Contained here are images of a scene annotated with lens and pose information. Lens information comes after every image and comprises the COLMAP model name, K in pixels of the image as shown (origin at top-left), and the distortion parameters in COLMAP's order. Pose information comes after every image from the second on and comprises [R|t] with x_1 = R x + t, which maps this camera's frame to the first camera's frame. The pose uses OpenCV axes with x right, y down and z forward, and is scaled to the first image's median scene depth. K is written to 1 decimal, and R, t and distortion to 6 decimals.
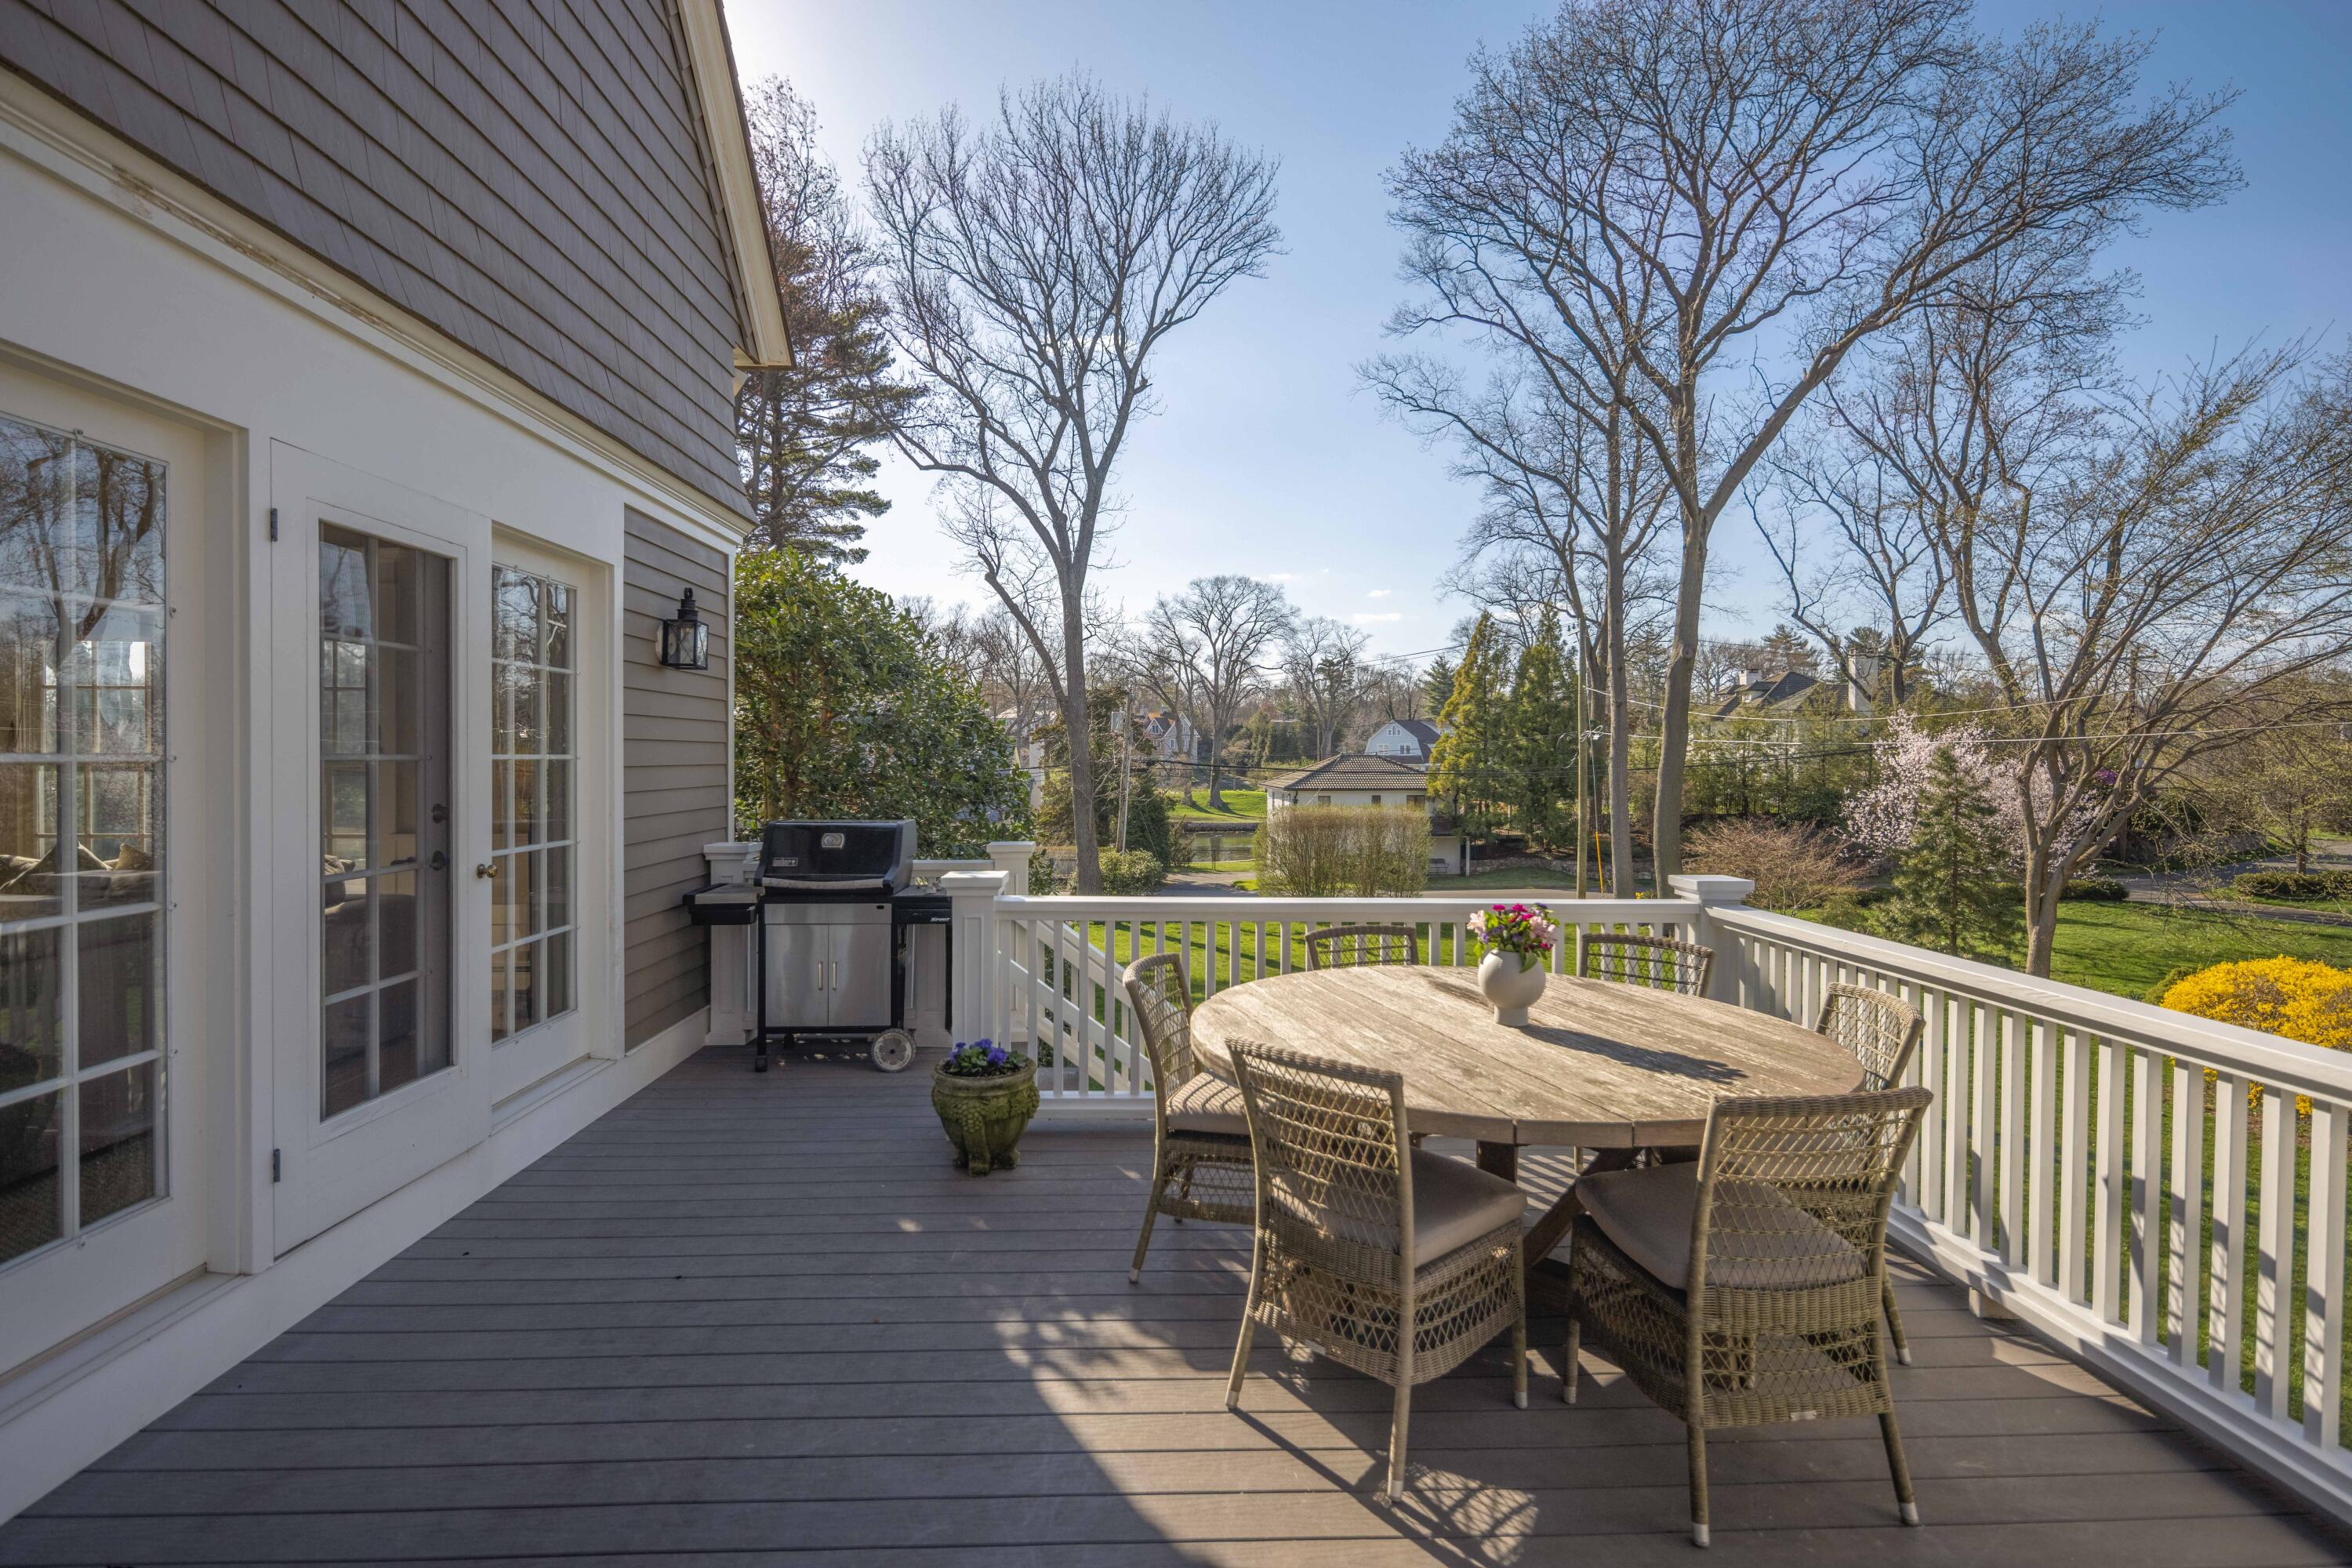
lens RADIAL K [[1145.2, 0, 1175.3], [0, 1145.2, 776.7], [0, 0, 1]] dist [0.005841, -0.004982]
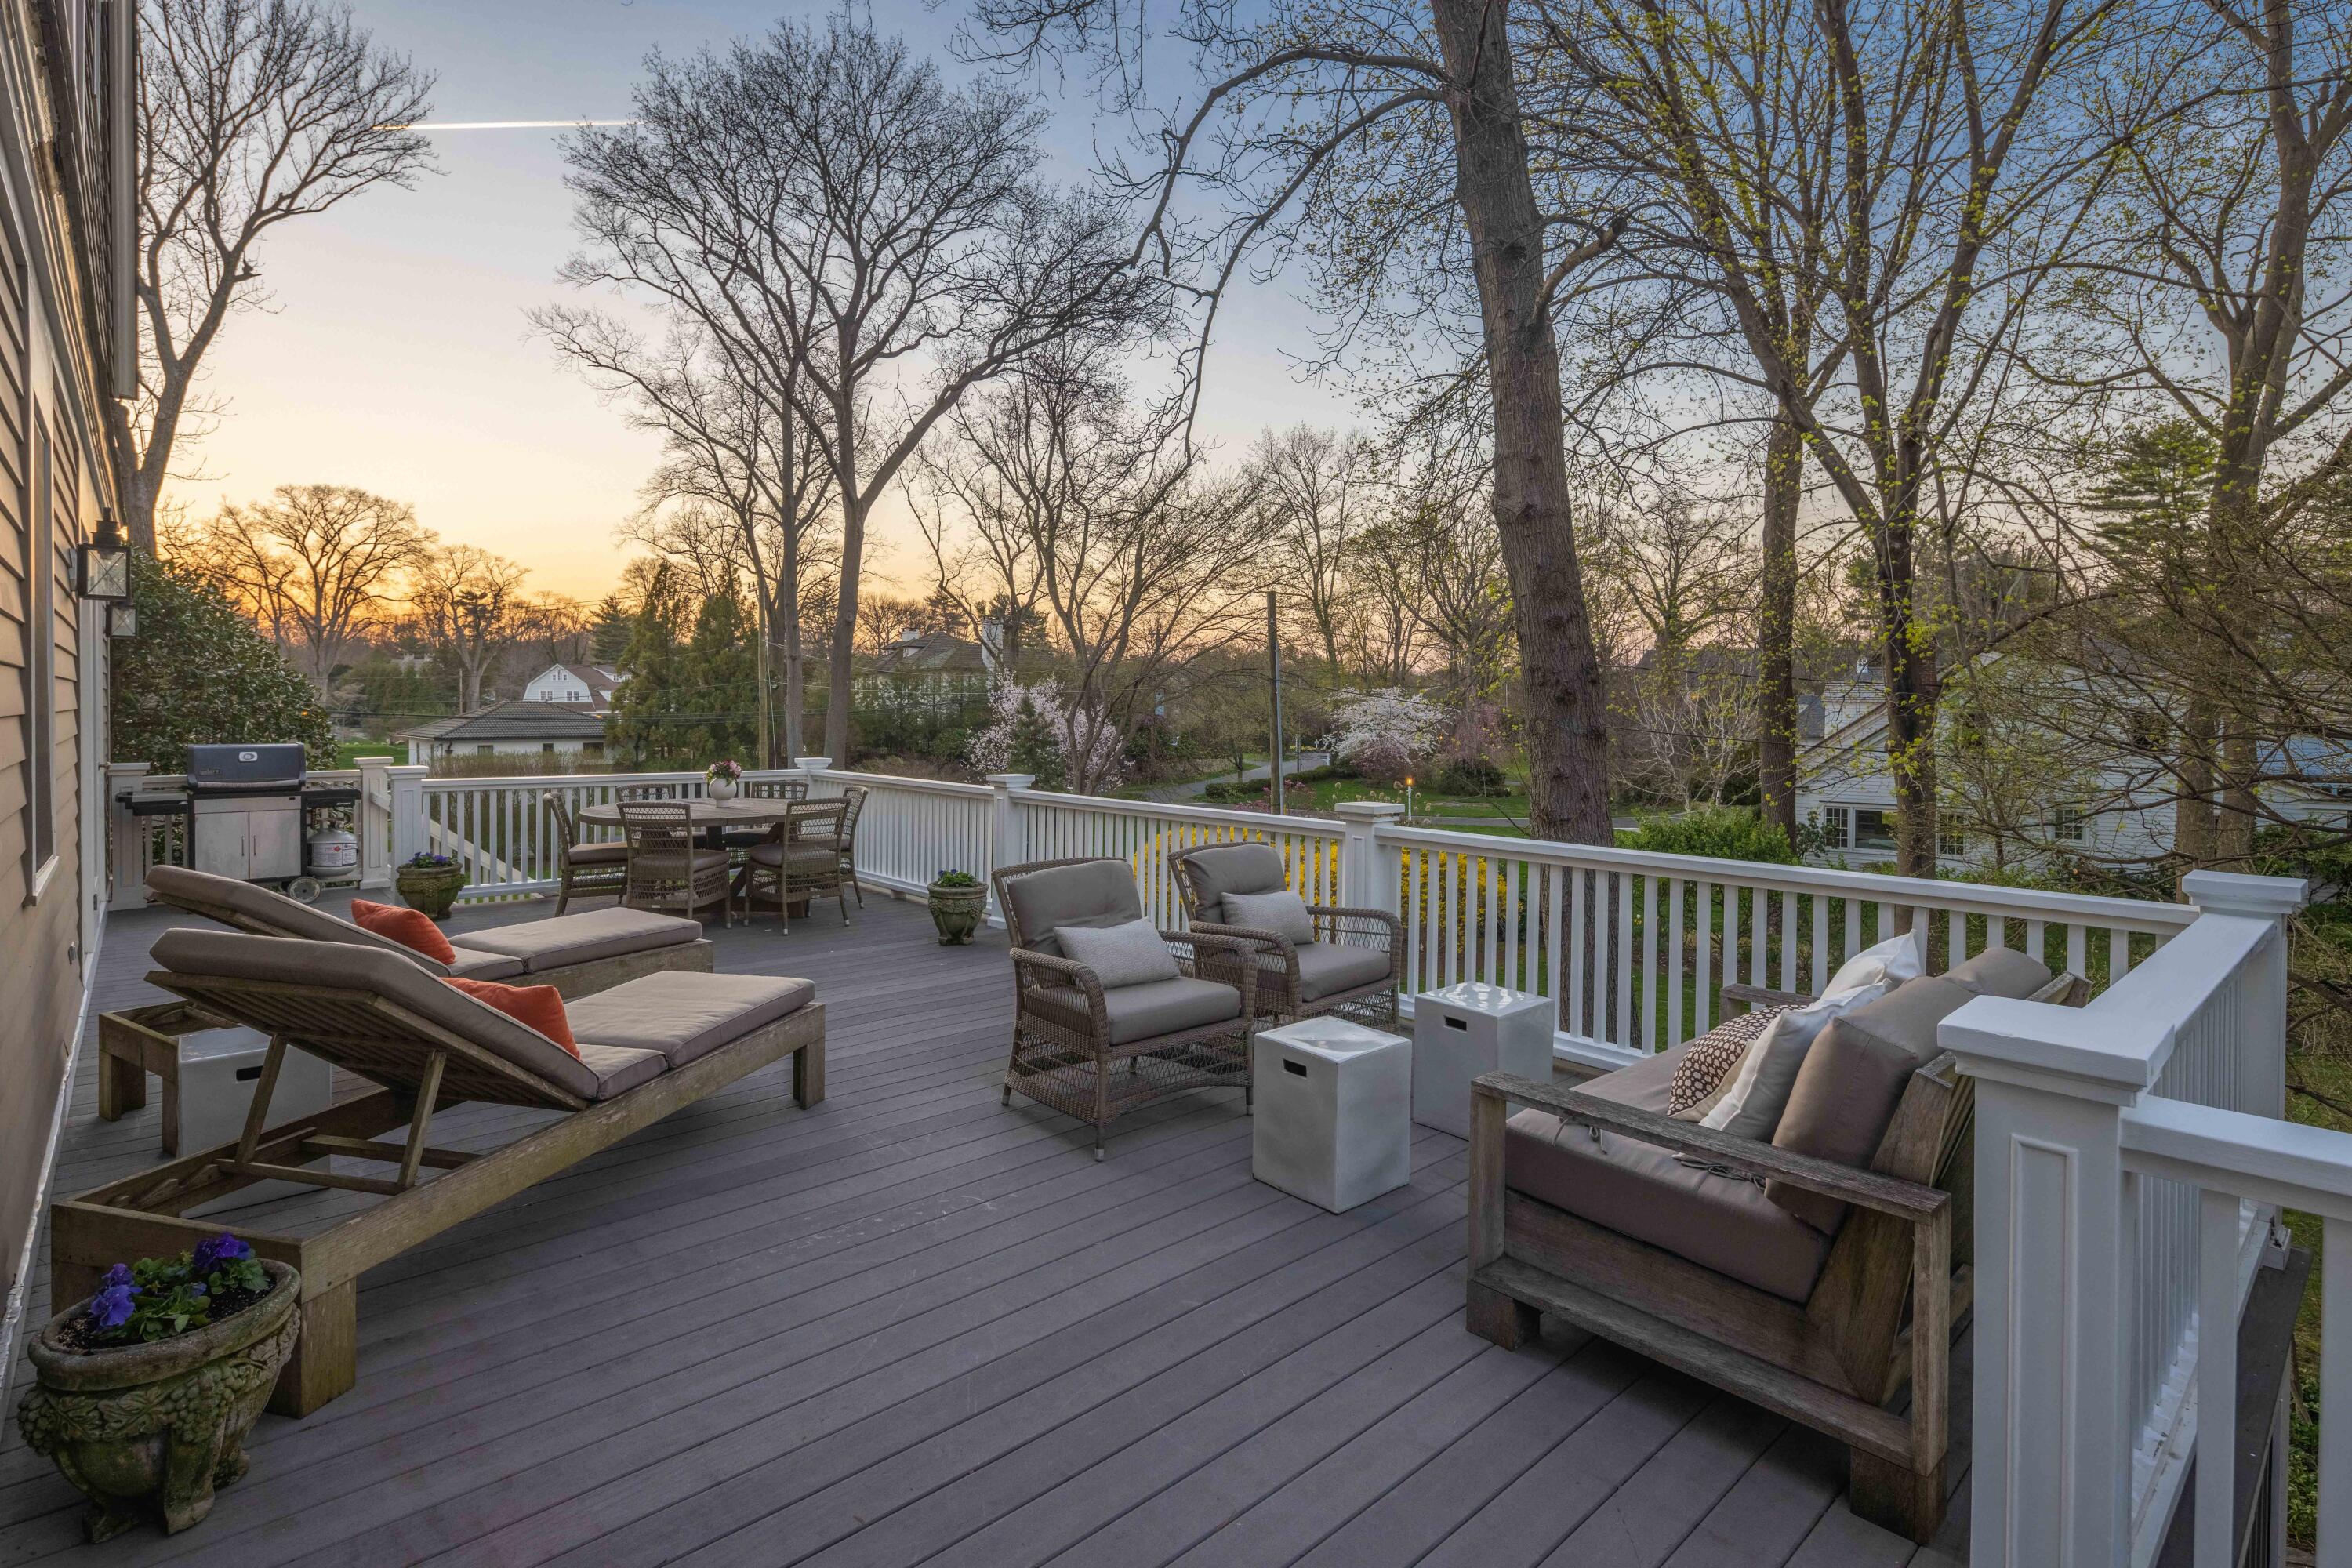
lens RADIAL K [[1145.2, 0, 1185.8], [0, 1145.2, 723.2], [0, 0, 1]] dist [0.005841, -0.004982]
pose [[0.769101, -0.009198, 0.639061, -0.039253], [0.009513, 0.999950, 0.002943, 0.002434], [-0.639057, 0.003816, 0.769150, -0.117086]]
